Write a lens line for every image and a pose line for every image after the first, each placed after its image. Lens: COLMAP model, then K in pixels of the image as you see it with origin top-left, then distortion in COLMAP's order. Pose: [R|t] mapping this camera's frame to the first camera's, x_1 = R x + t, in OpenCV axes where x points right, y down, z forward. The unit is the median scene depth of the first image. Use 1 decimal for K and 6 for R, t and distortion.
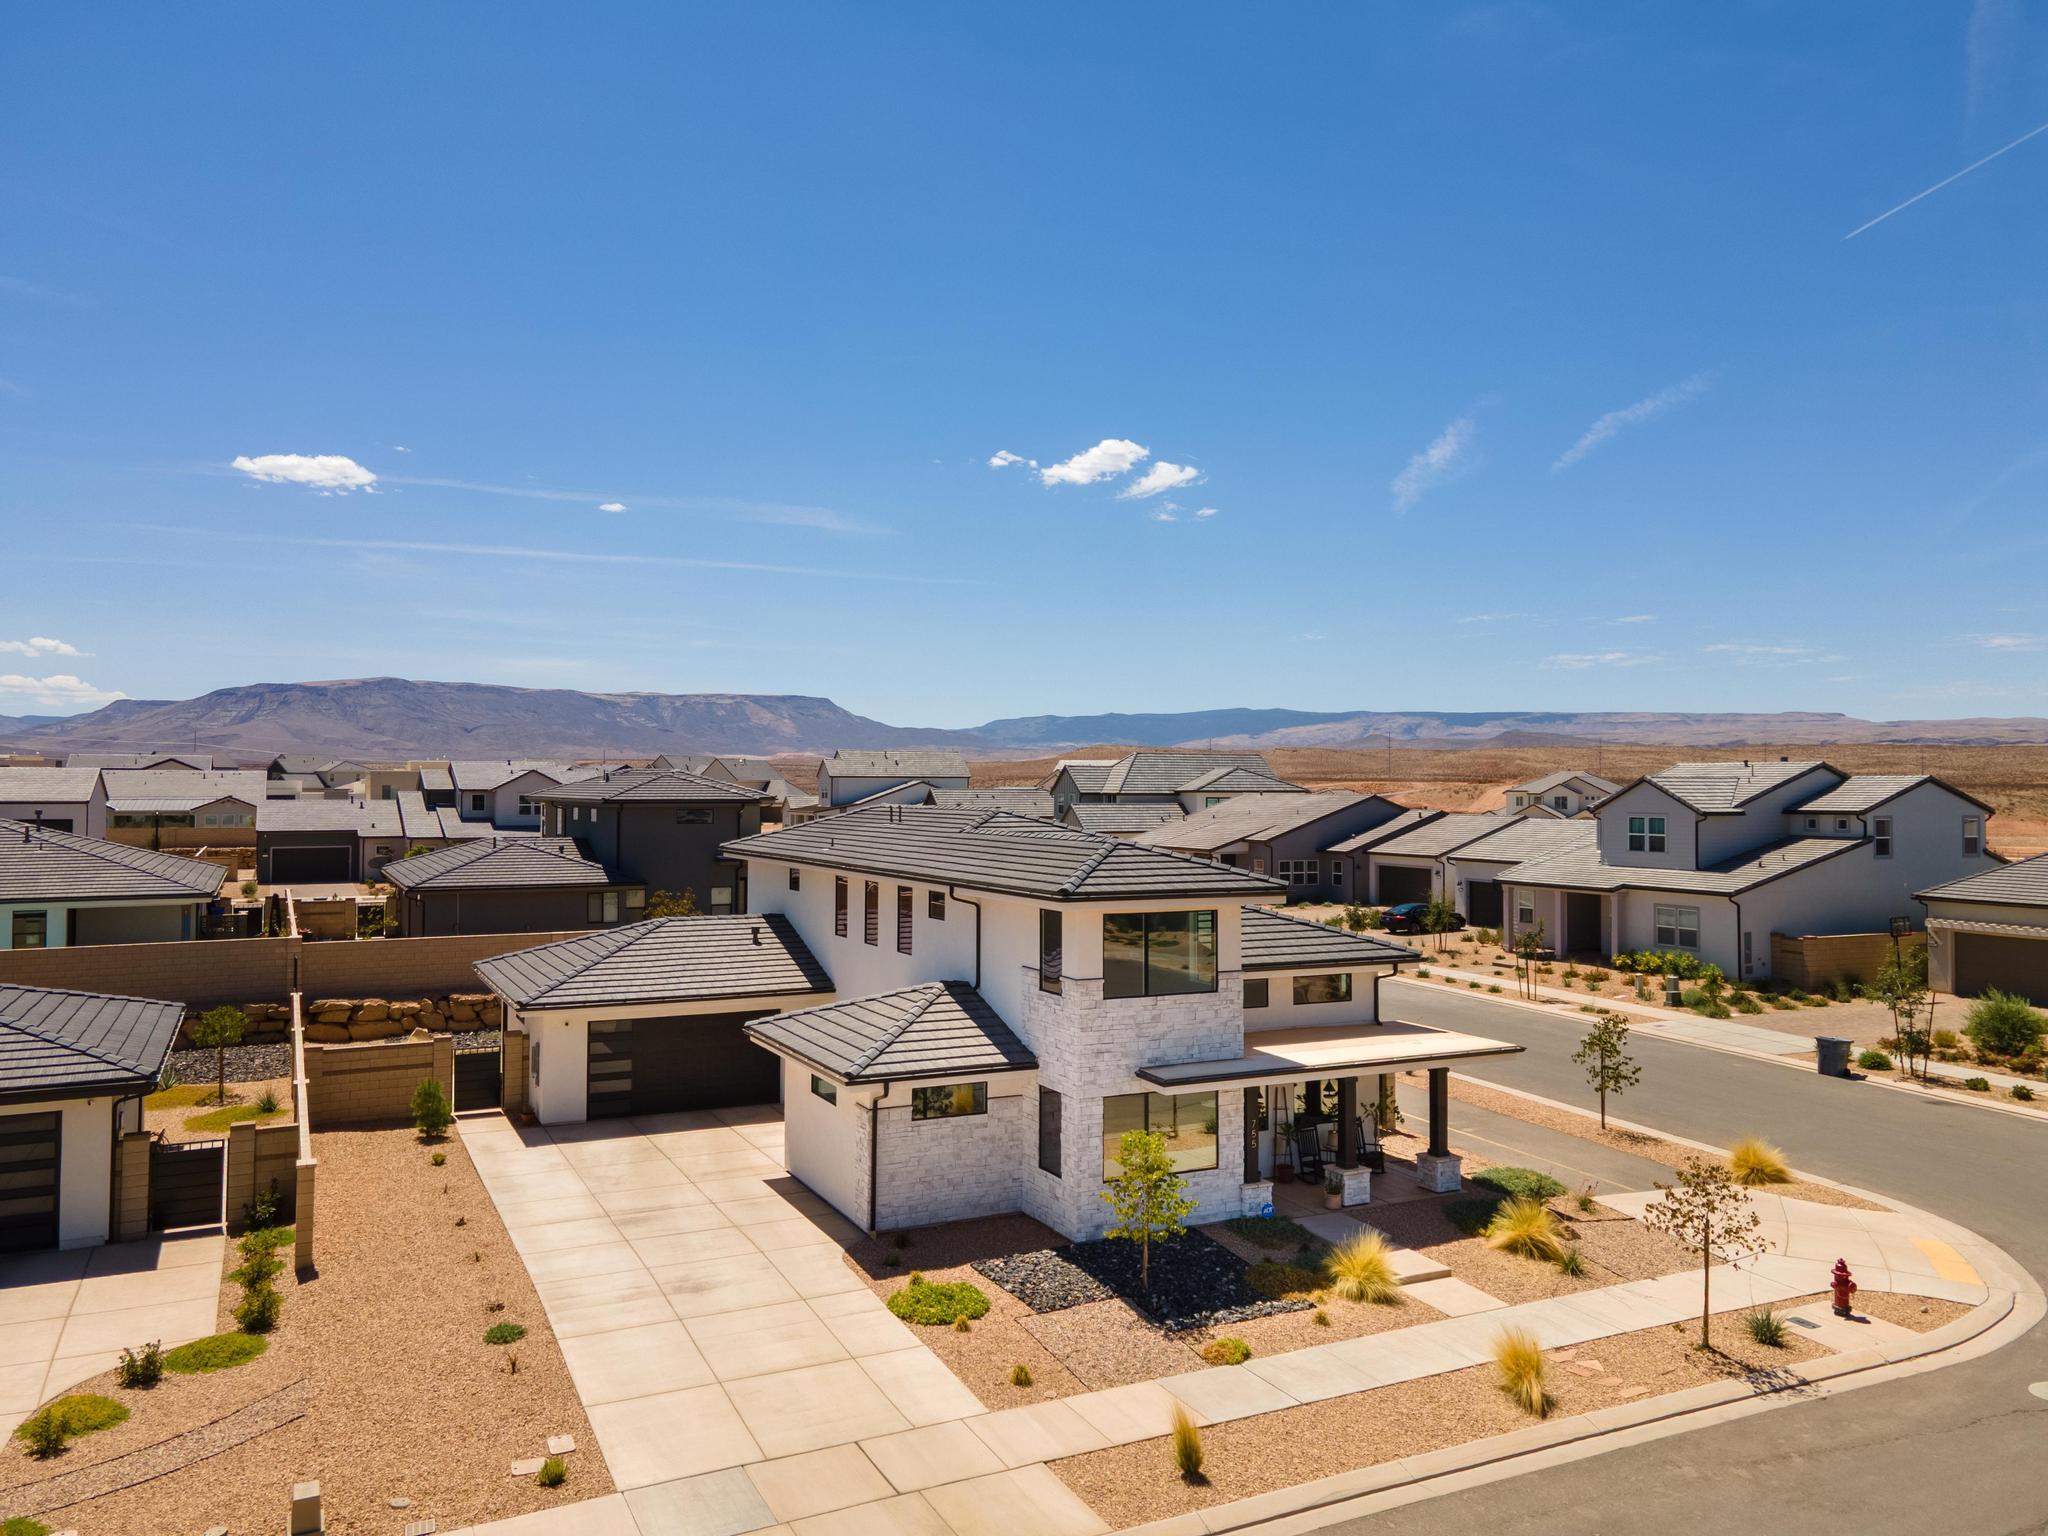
lens RADIAL K [[1487.2, 0, 1023.3], [0, 1487.2, 758.2], [0, 0, 1]] dist [0.031051, 0.032479]
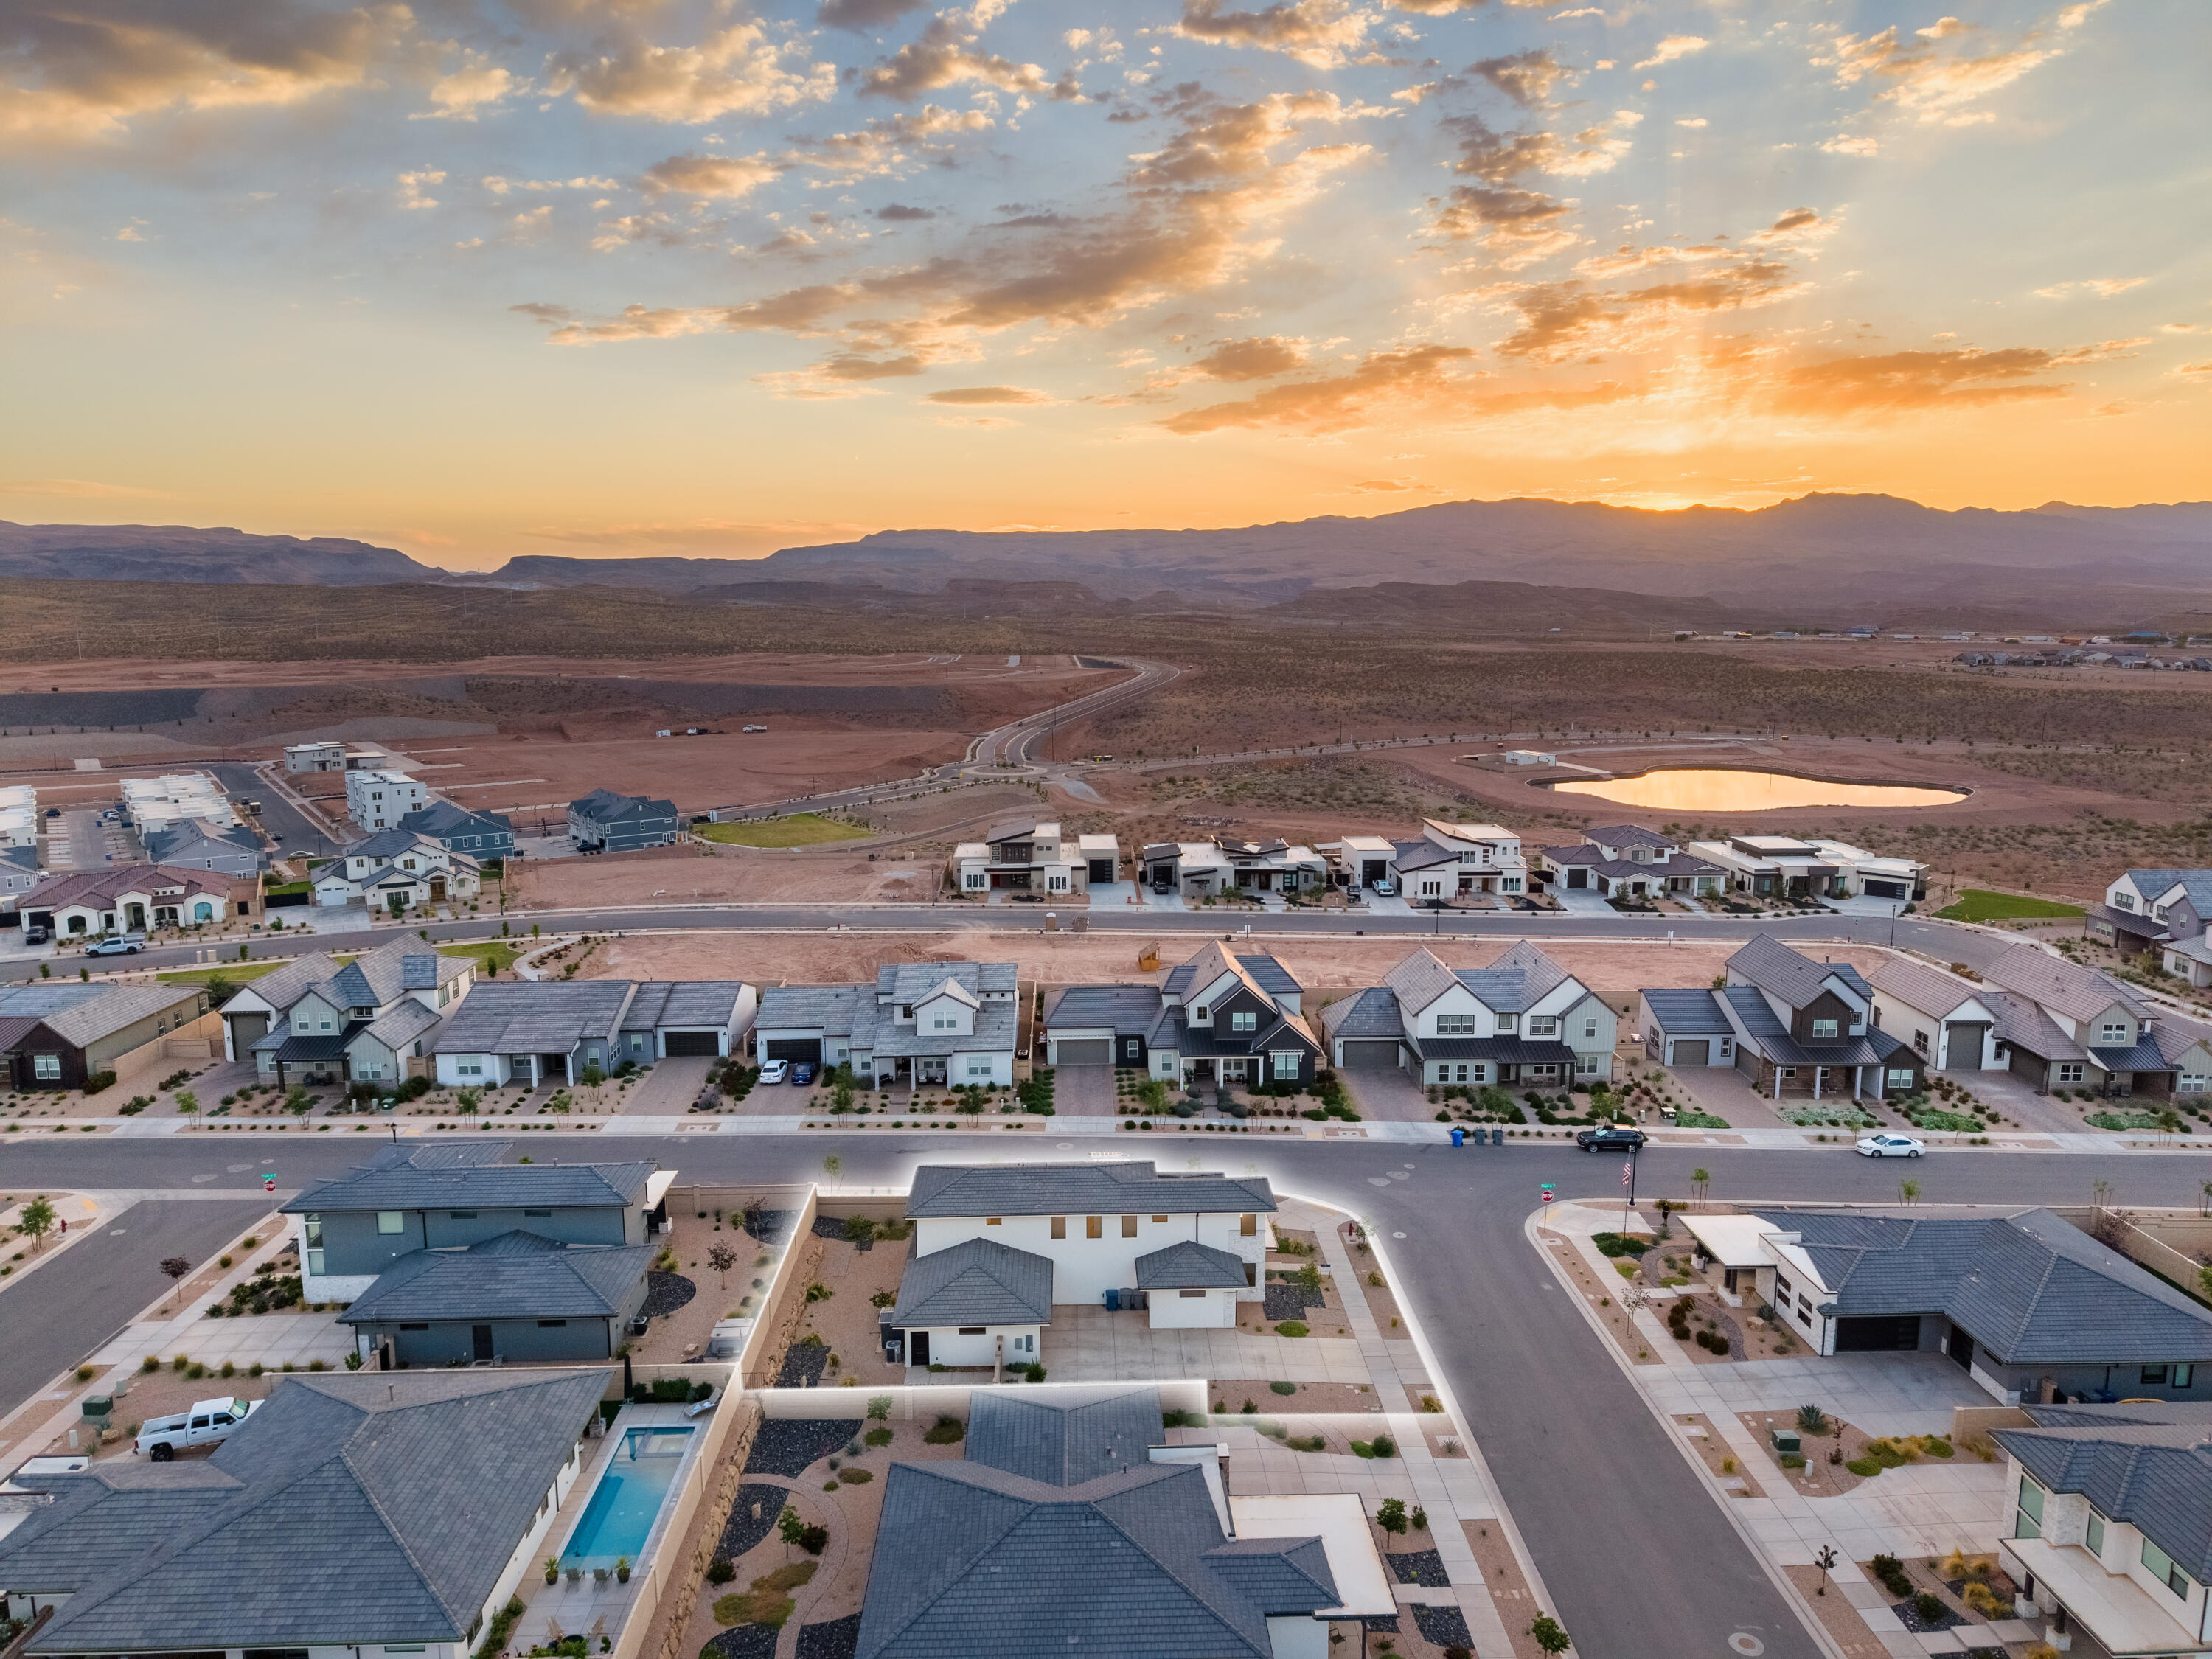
lens RADIAL K [[1480.0, 0, 1106.0], [0, 1480.0, 829.5], [0, 0, 1]] dist [0.061539, -0.058924]
pose [[0.423573, -0.148936, 0.893535, -2.931846], [-0.016245, 0.984984, 0.171880, -1.295679], [-0.905716, -0.087319, 0.414793, -0.021269]]
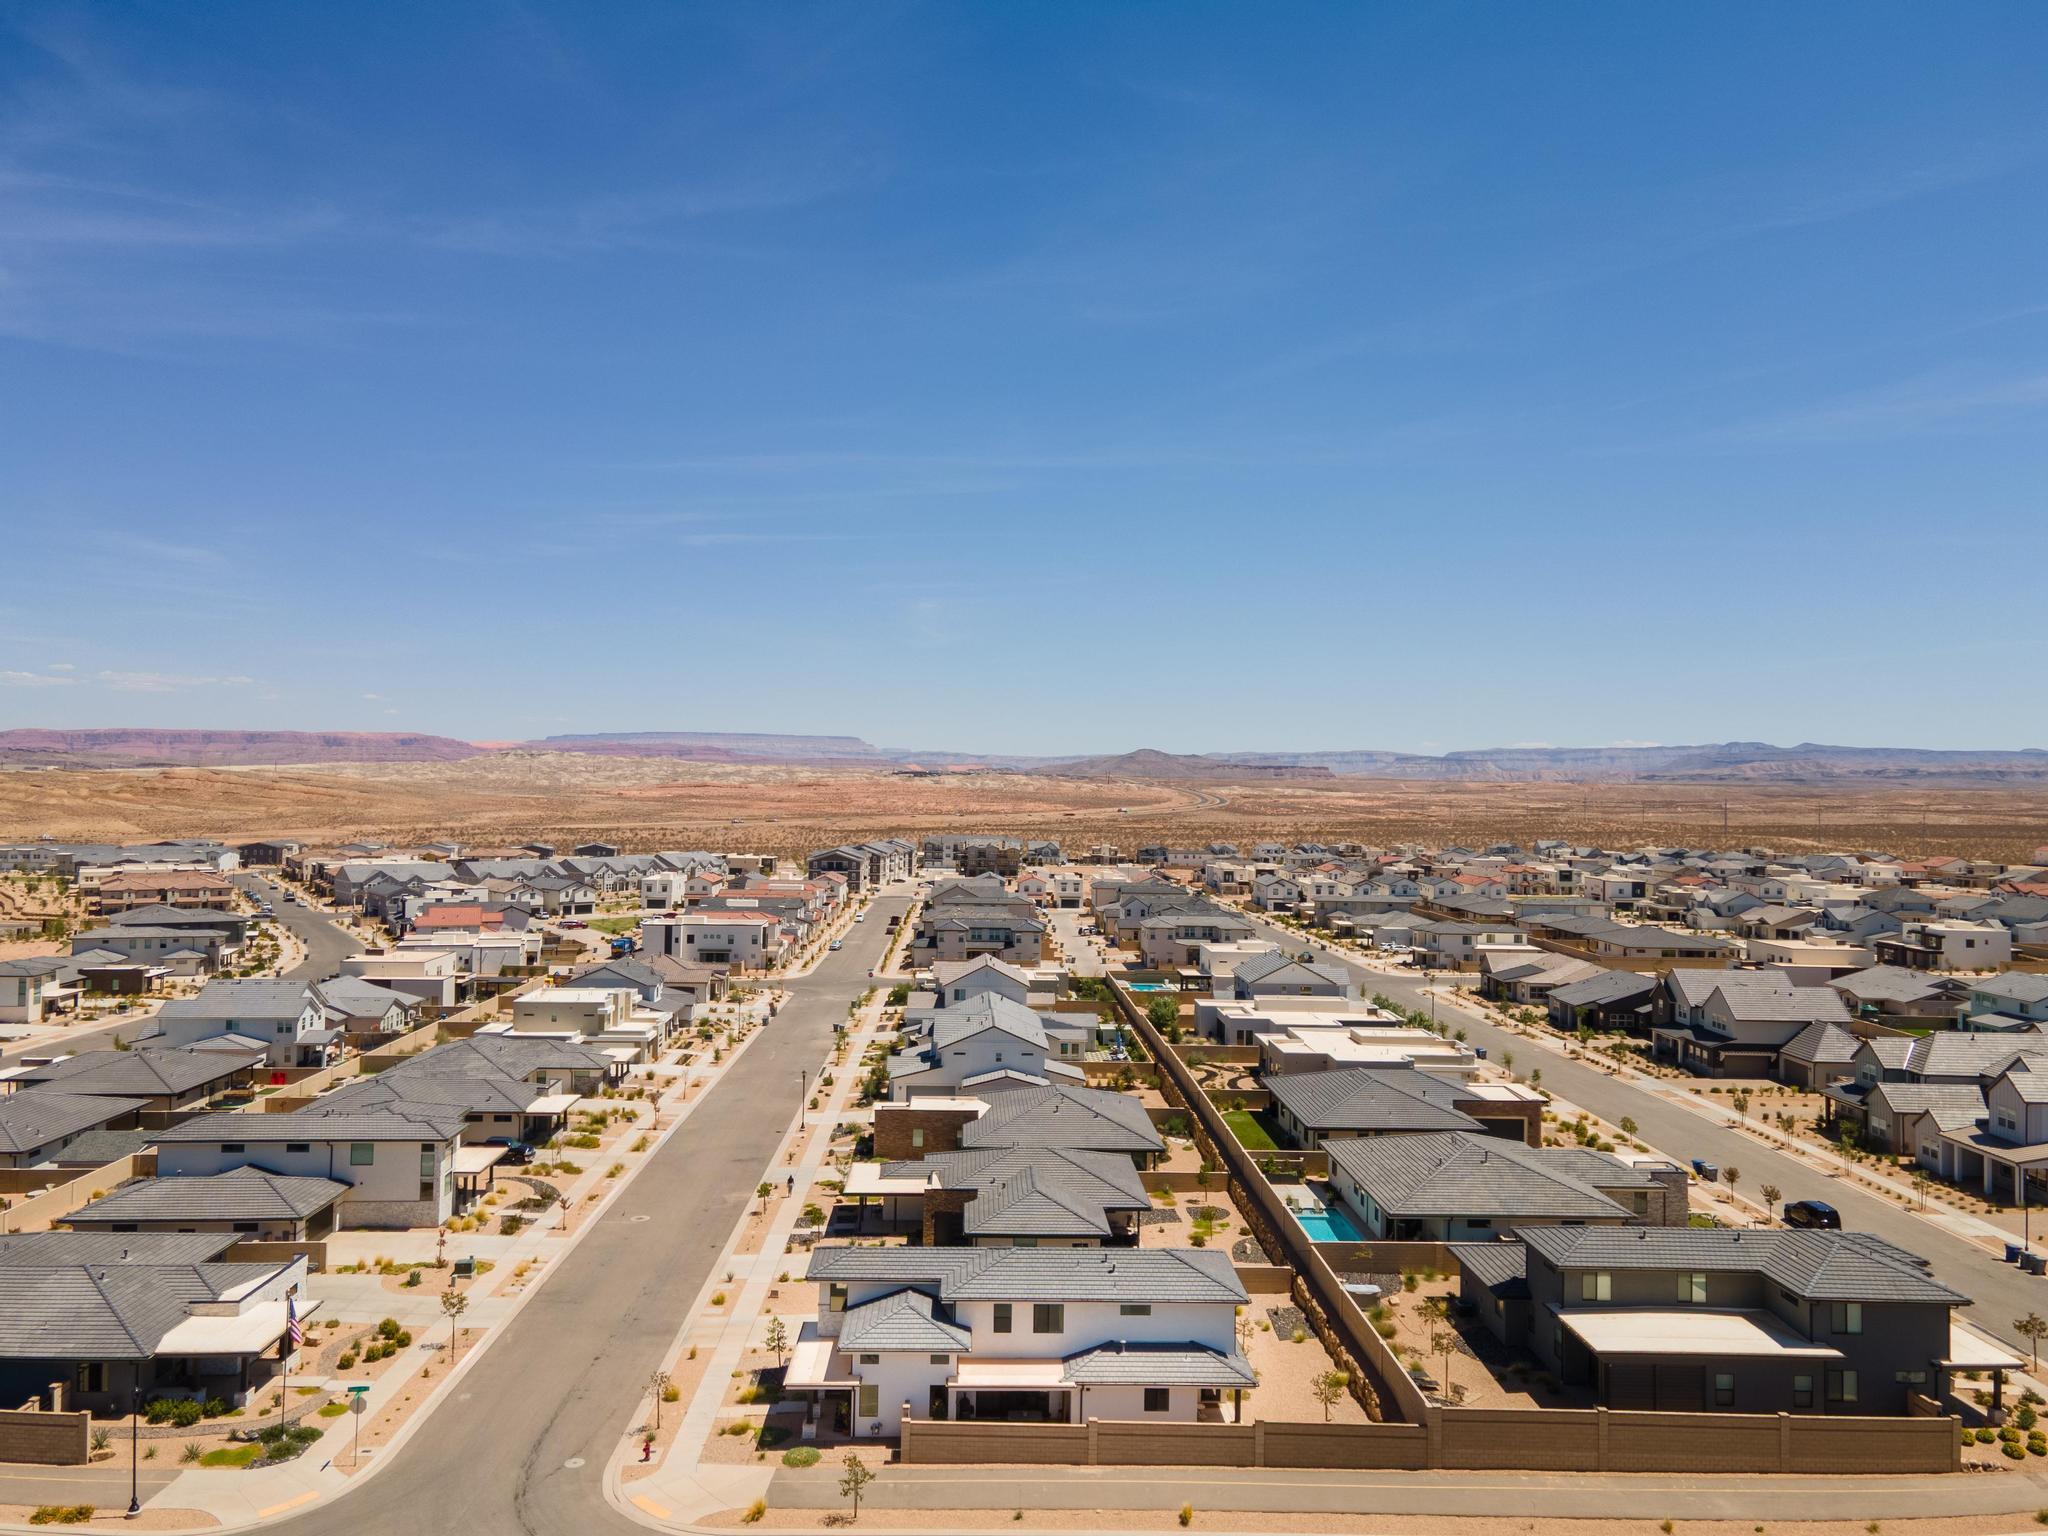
lens RADIAL K [[1487.2, 0, 1023.3], [0, 1487.2, 758.2], [0, 0, 1]] dist [0.031051, 0.032479]
pose [[-0.423346, -0.020150, -0.905744, 2.555703], [-0.000190, 0.999755, -0.022152, -0.815609], [0.905968, -0.009206, -0.423246, 2.550869]]
